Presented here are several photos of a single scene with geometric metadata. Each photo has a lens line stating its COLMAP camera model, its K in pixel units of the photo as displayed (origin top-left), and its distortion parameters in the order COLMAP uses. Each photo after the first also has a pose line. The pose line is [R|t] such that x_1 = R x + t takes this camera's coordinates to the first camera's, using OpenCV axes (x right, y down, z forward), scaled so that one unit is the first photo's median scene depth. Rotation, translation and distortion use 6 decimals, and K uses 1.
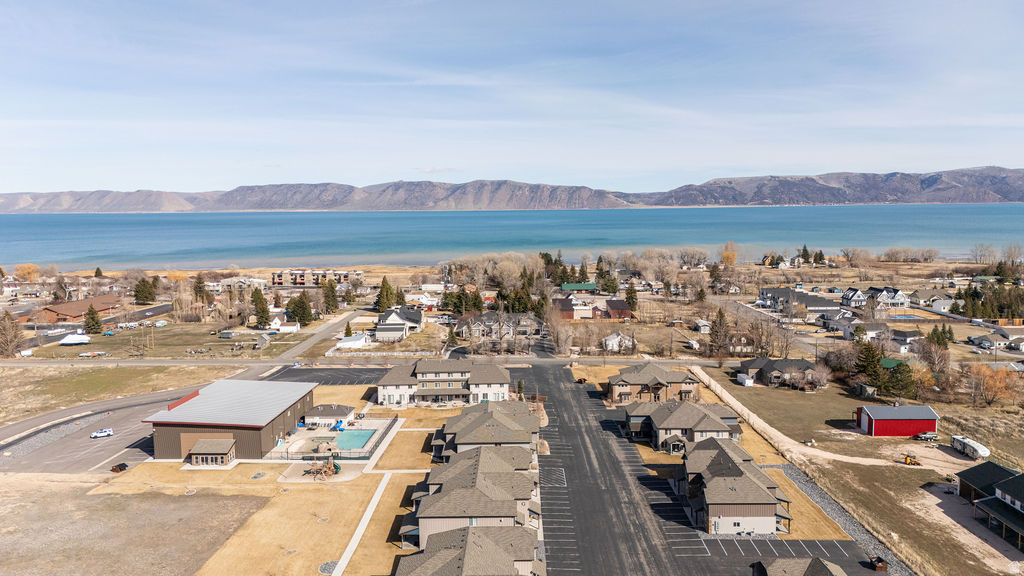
lens RADIAL K [[747.1, 0, 512.0], [0, 747.1, 288.0], [0, 0, 1]] dist [0.083382, -0.084882]
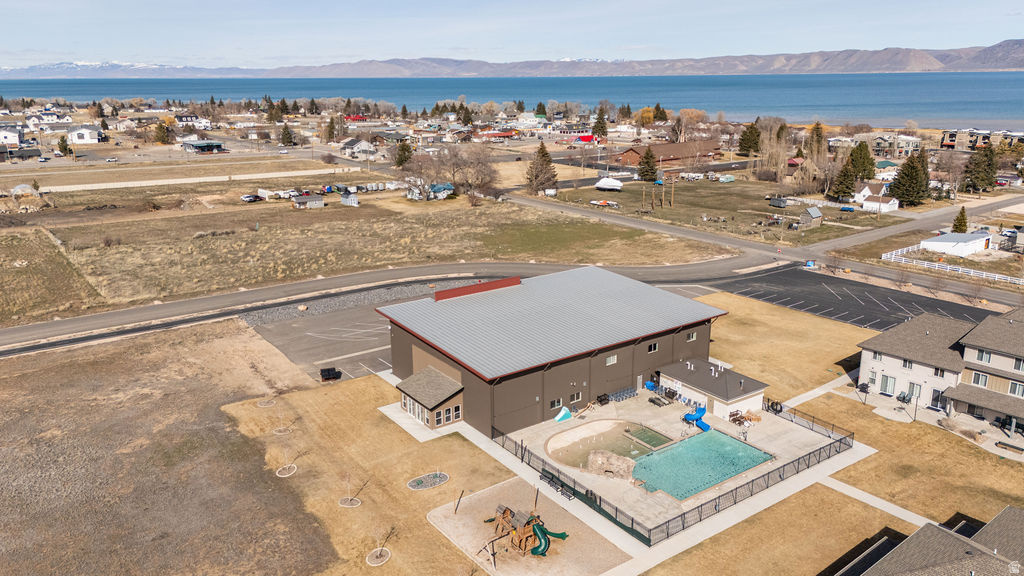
lens RADIAL K [[747.1, 0, 512.0], [0, 747.1, 288.0], [0, 0, 1]] dist [0.083382, -0.084882]
pose [[0.621665, 0.218628, -0.752153, 0.024036], [-0.084483, 0.973370, 0.213102, 0.015901], [0.778714, -0.068934, 0.623581, 0.550739]]
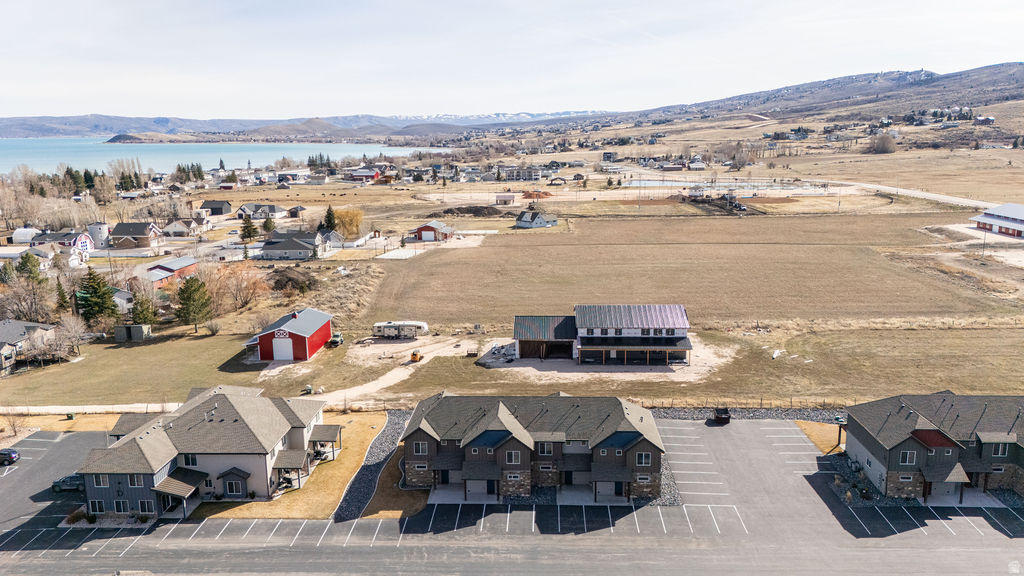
lens RADIAL K [[747.1, 0, 512.0], [0, 747.1, 288.0], [0, 0, 1]] dist [0.083382, -0.084882]
pose [[0.039313, -0.194799, 0.980055, -0.208600], [0.123668, 0.974221, 0.188679, 0.007224], [-0.991545, 0.113784, 0.062390, 0.643769]]
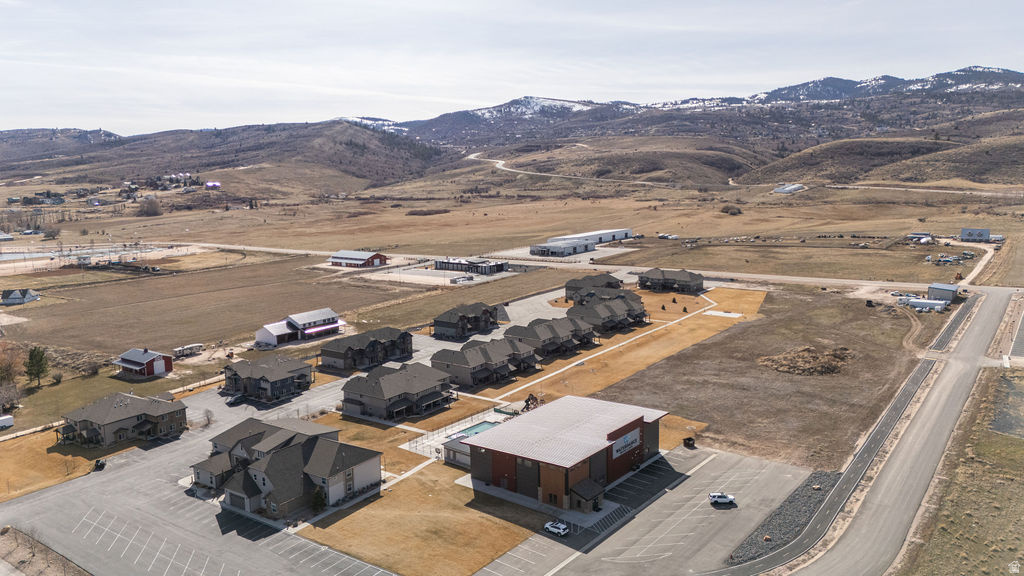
lens RADIAL K [[747.1, 0, 512.0], [0, 747.1, 288.0], [0, 0, 1]] dist [0.083382, -0.084882]
pose [[-0.815527, -0.066324, 0.574906, -0.690983], [0.089425, 0.967037, 0.238415, -0.188864], [-0.571768, 0.245845, -0.782714, 1.458368]]
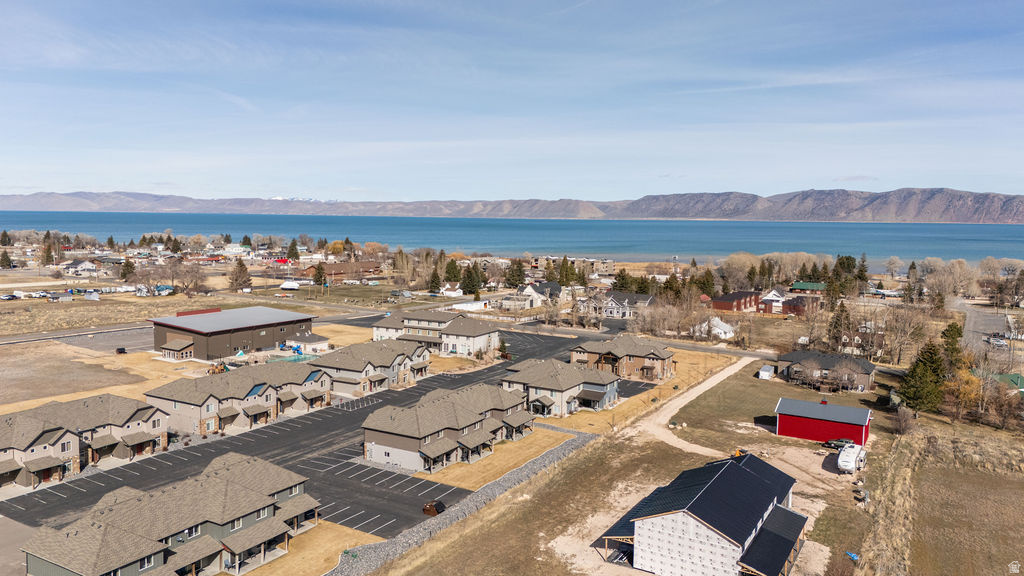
lens RADIAL K [[747.1, 0, 512.0], [0, 747.1, 288.0], [0, 0, 1]] dist [0.083382, -0.084882]
pose [[0.861037, 0.069224, -0.503808, 0.541123], [-0.076273, 0.997065, 0.006642, 0.050853], [0.502789, 0.032708, 0.863790, 0.151308]]
